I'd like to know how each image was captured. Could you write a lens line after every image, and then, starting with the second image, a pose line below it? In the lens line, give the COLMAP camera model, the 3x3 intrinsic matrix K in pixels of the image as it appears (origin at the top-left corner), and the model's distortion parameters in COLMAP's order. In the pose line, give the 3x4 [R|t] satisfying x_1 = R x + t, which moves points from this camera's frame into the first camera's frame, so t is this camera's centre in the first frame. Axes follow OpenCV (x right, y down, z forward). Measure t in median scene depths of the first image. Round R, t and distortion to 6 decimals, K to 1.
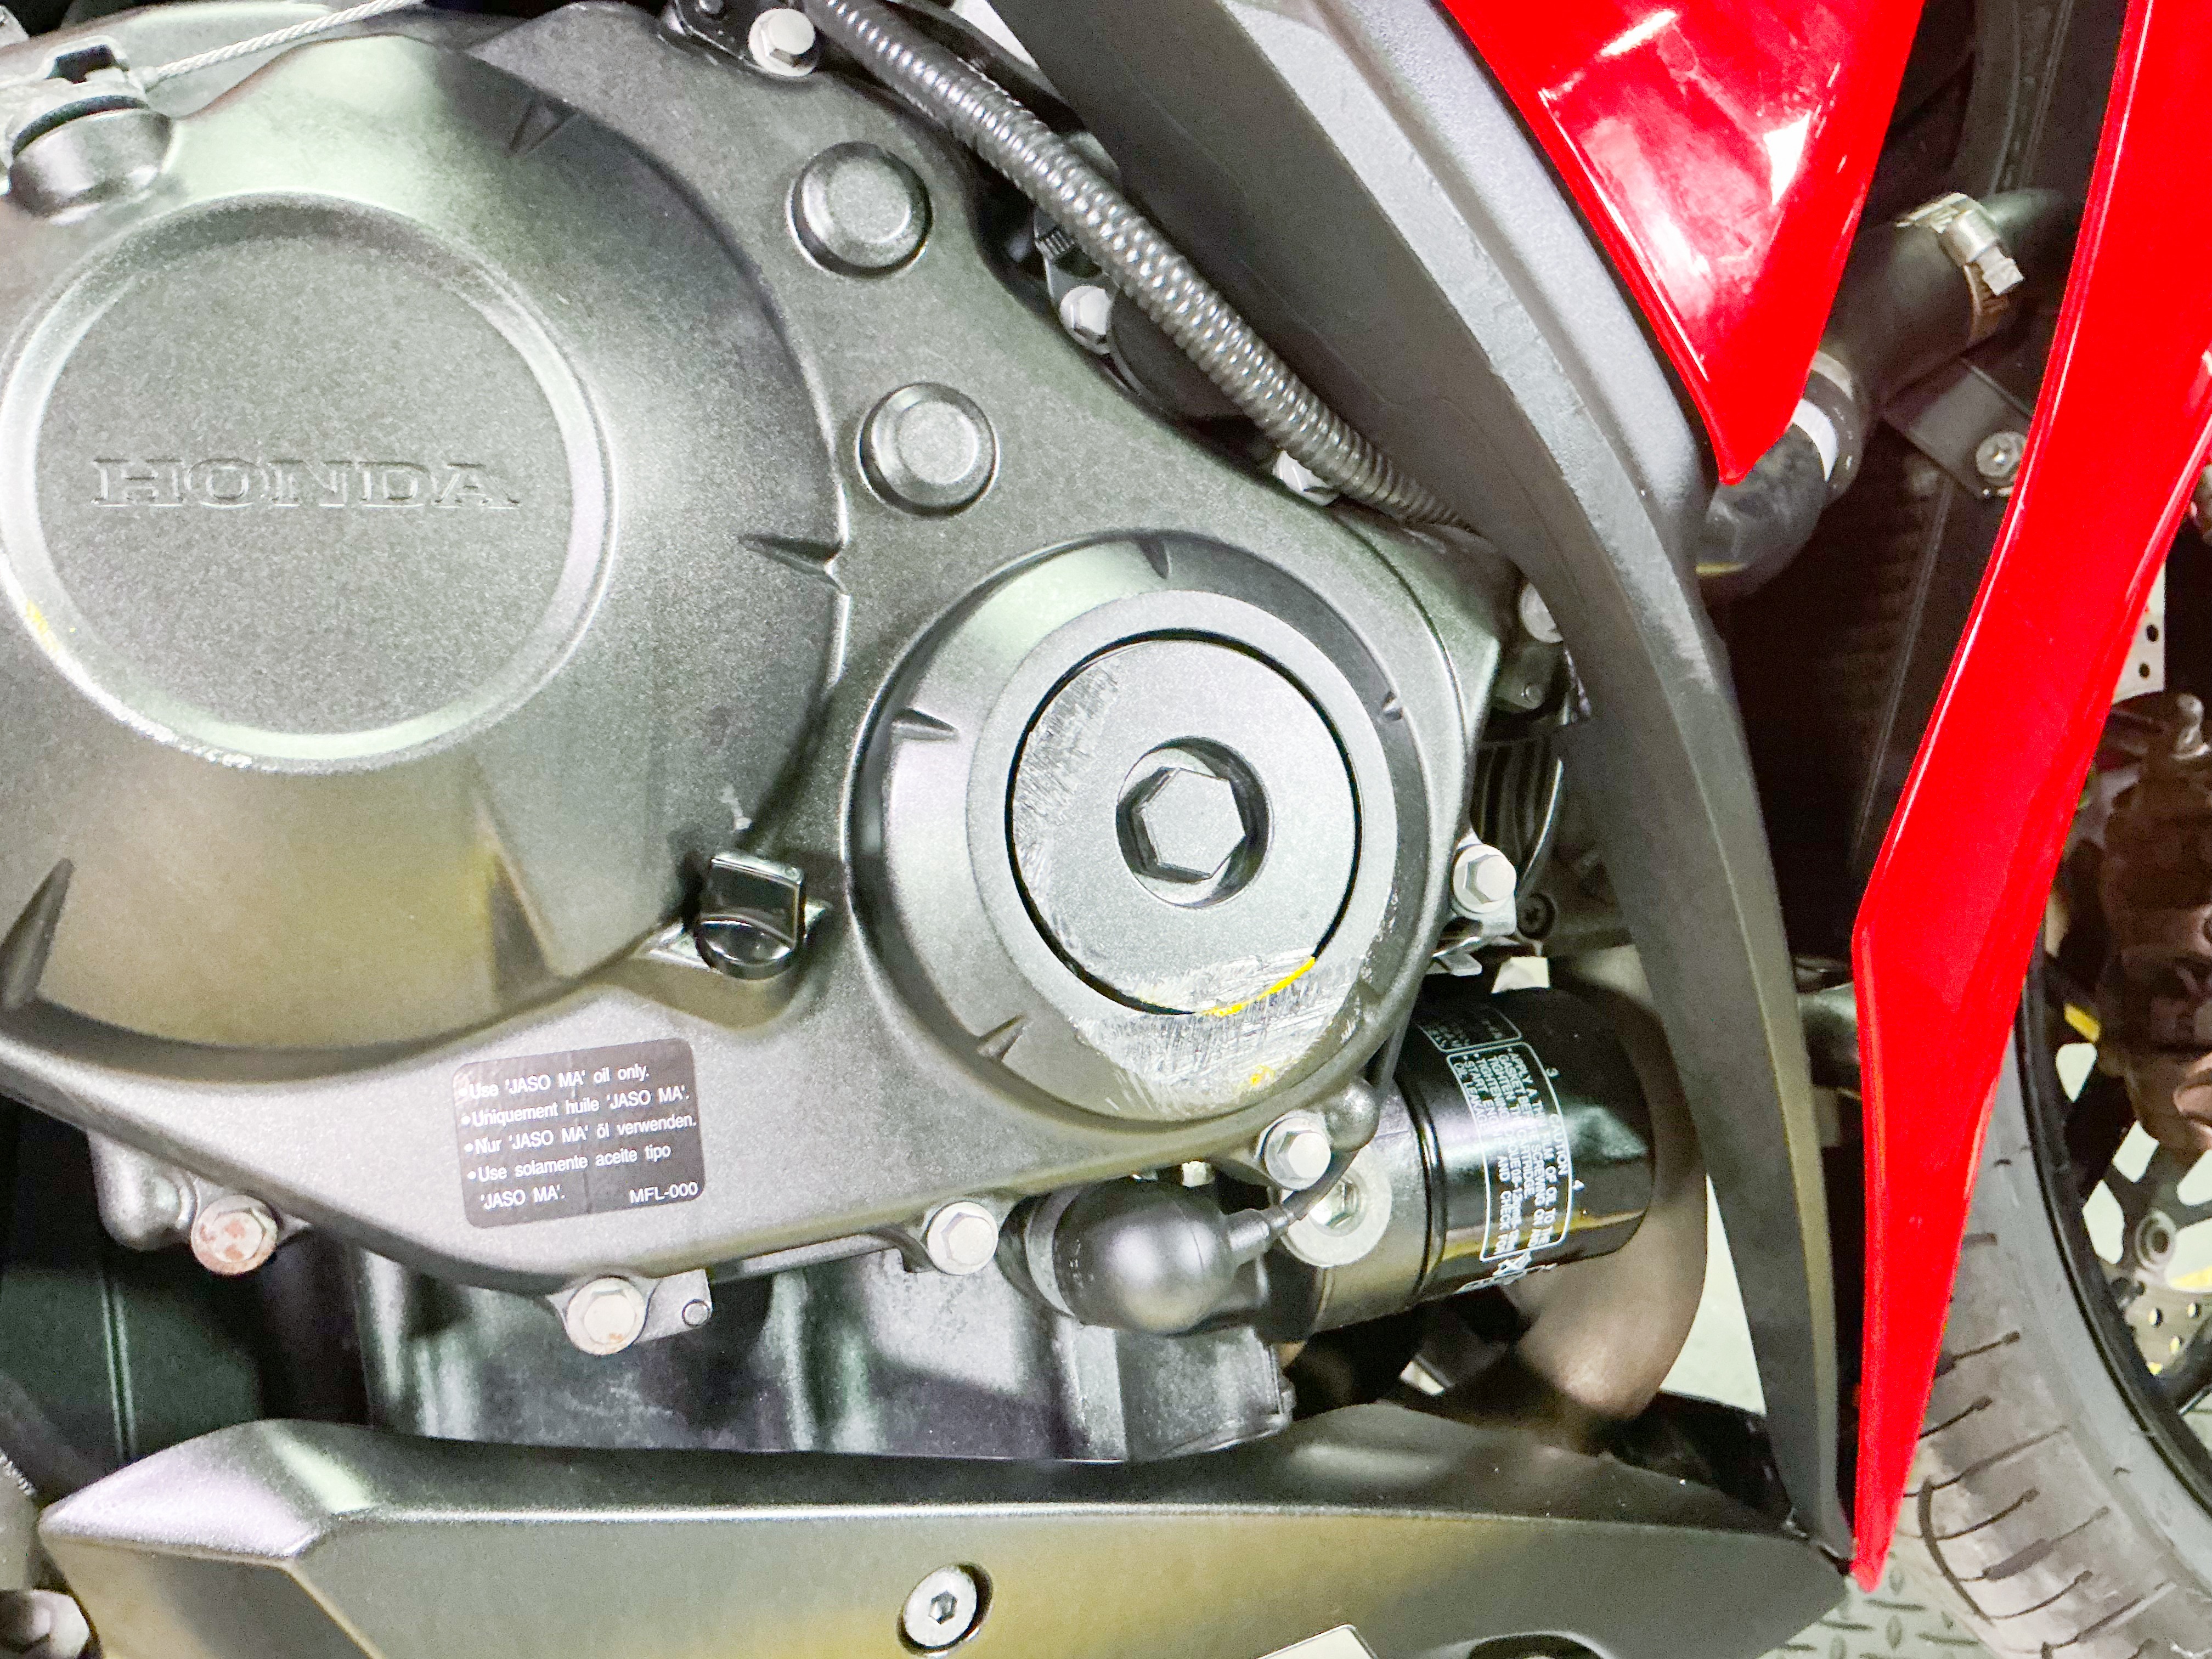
lens RADIAL K [[1851.5, 0, 1116.7], [0, 1851.5, 816.9], [0, 0, 1]] dist [0.022835, -0.040057]
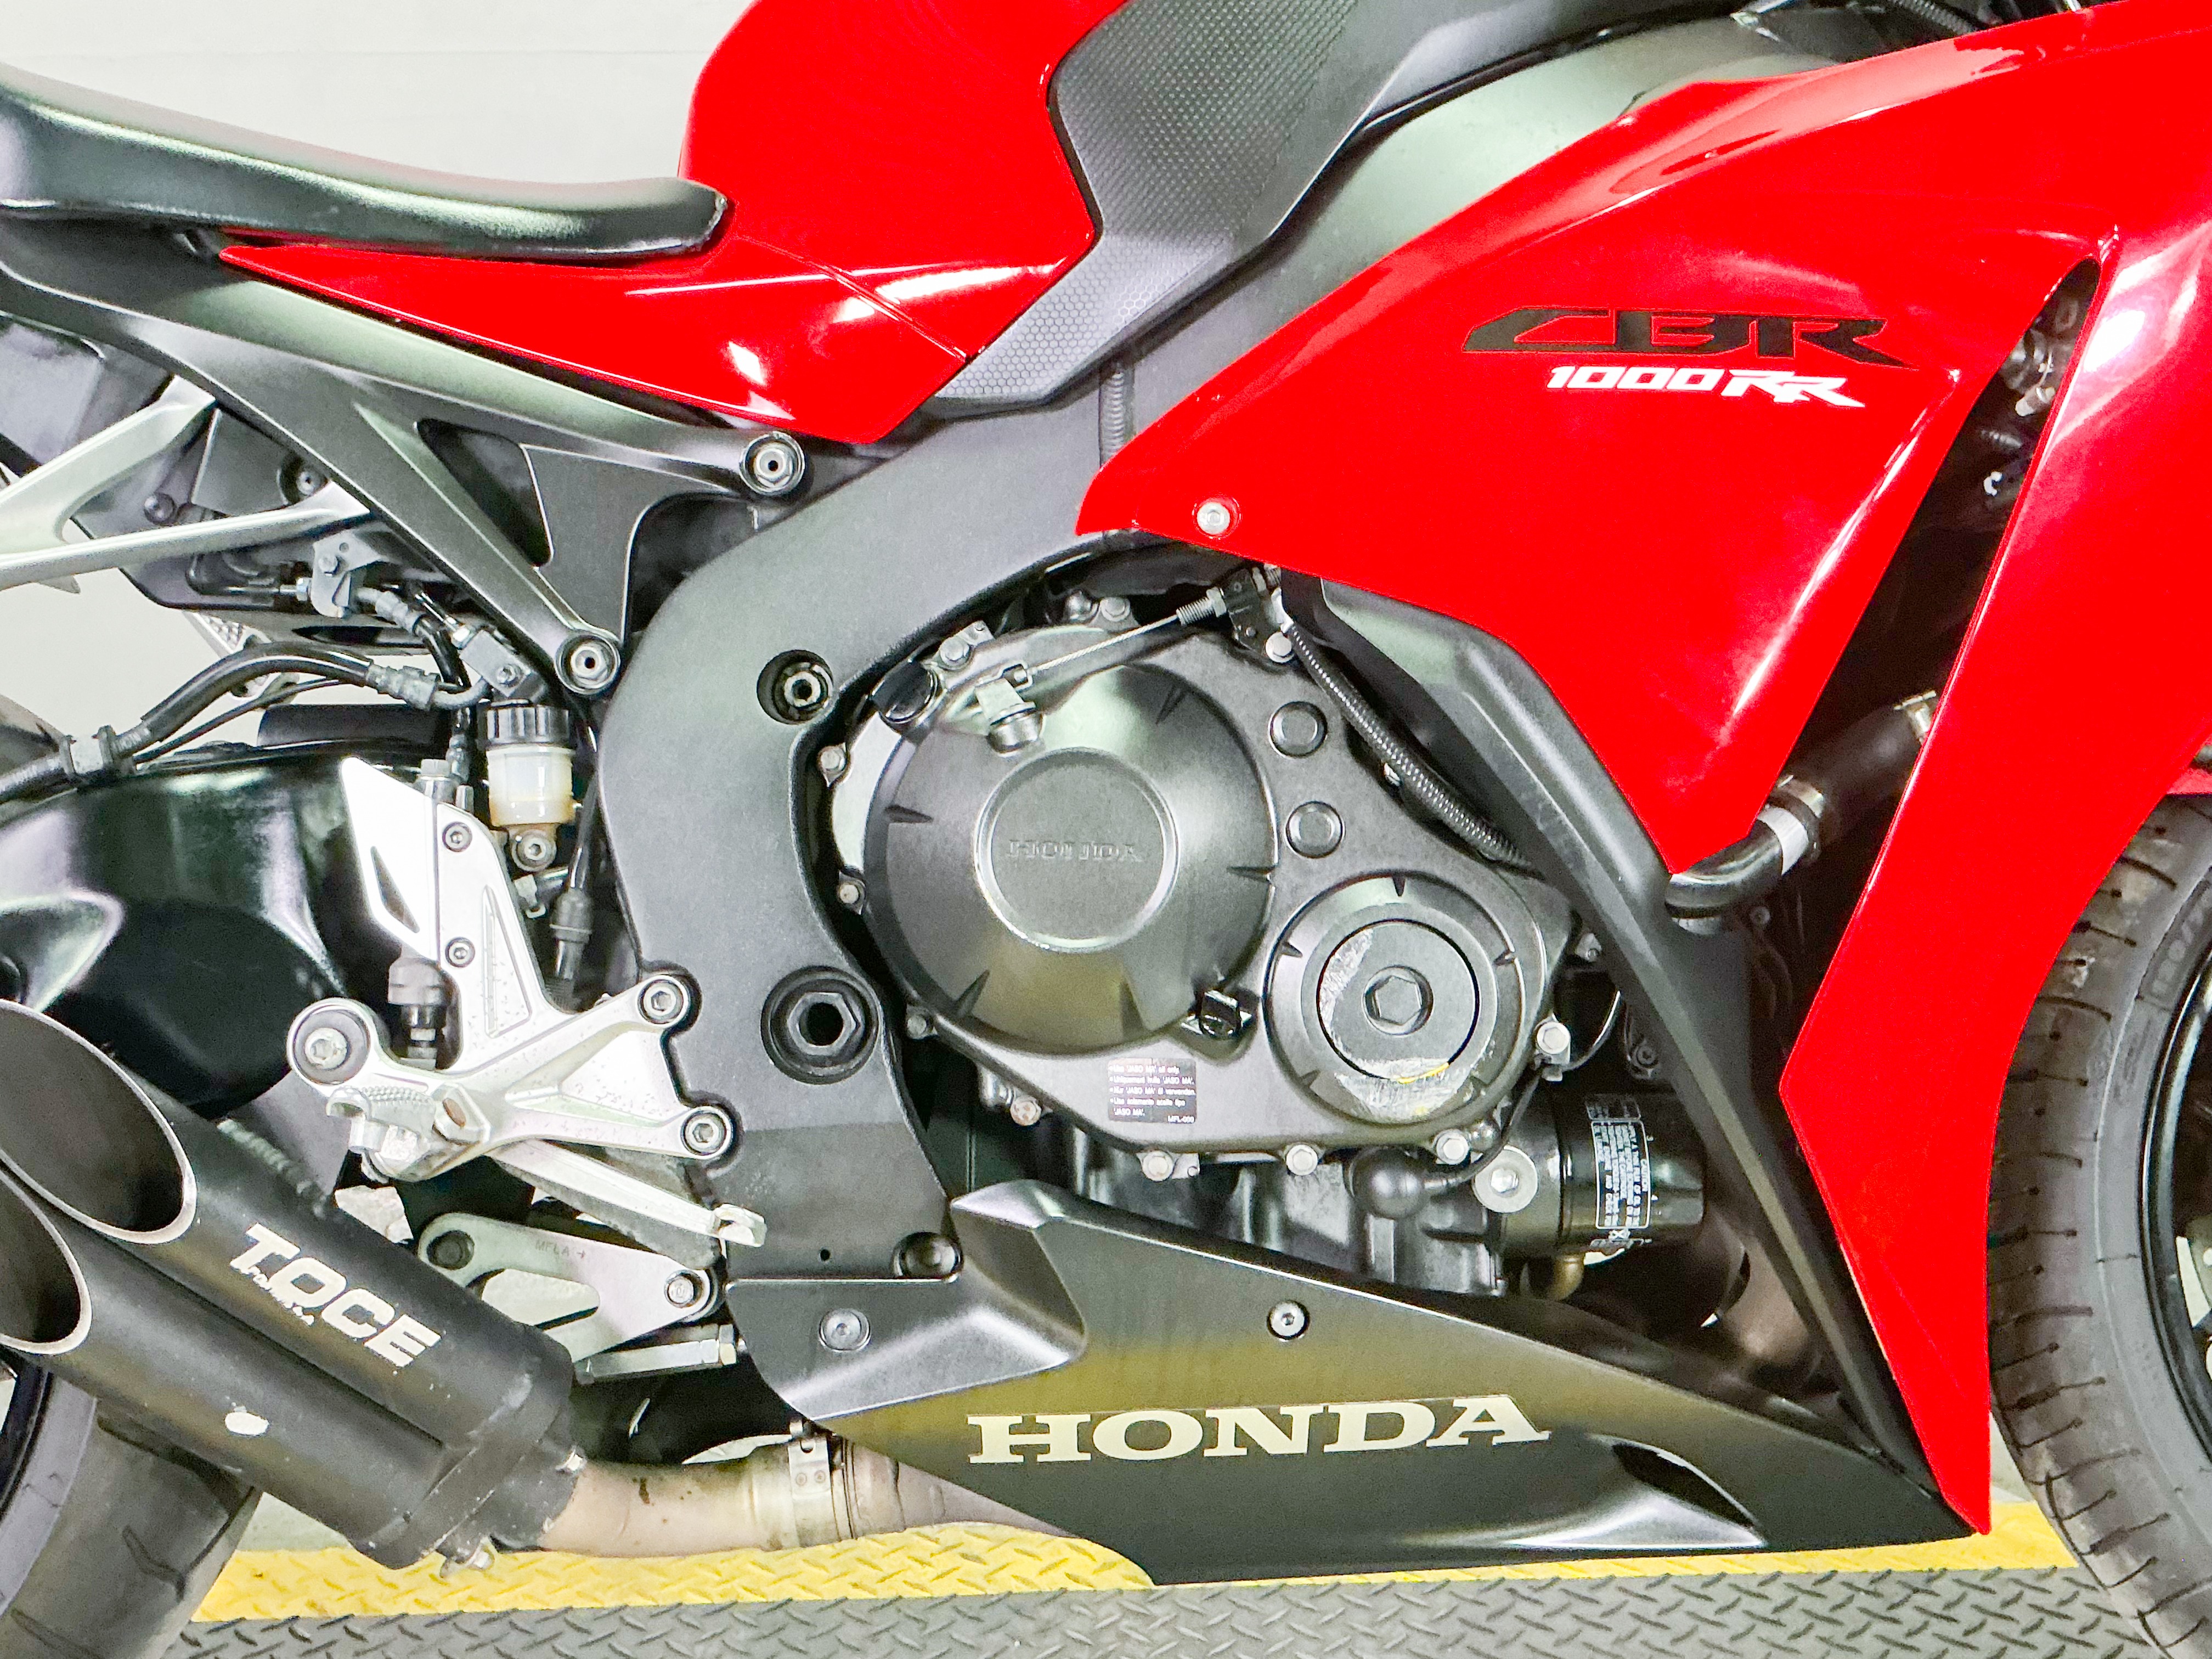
lens RADIAL K [[2199.8, 0, 1120.2], [0, 2199.8, 835.8], [0, 0, 1]] dist [0.024777, 0.000000]
pose [[0.914280, 0.102098, -0.392004, 0.776788], [-0.090737, 0.994744, 0.047454, -0.300524], [0.394789, -0.007817, 0.918739, -1.694820]]
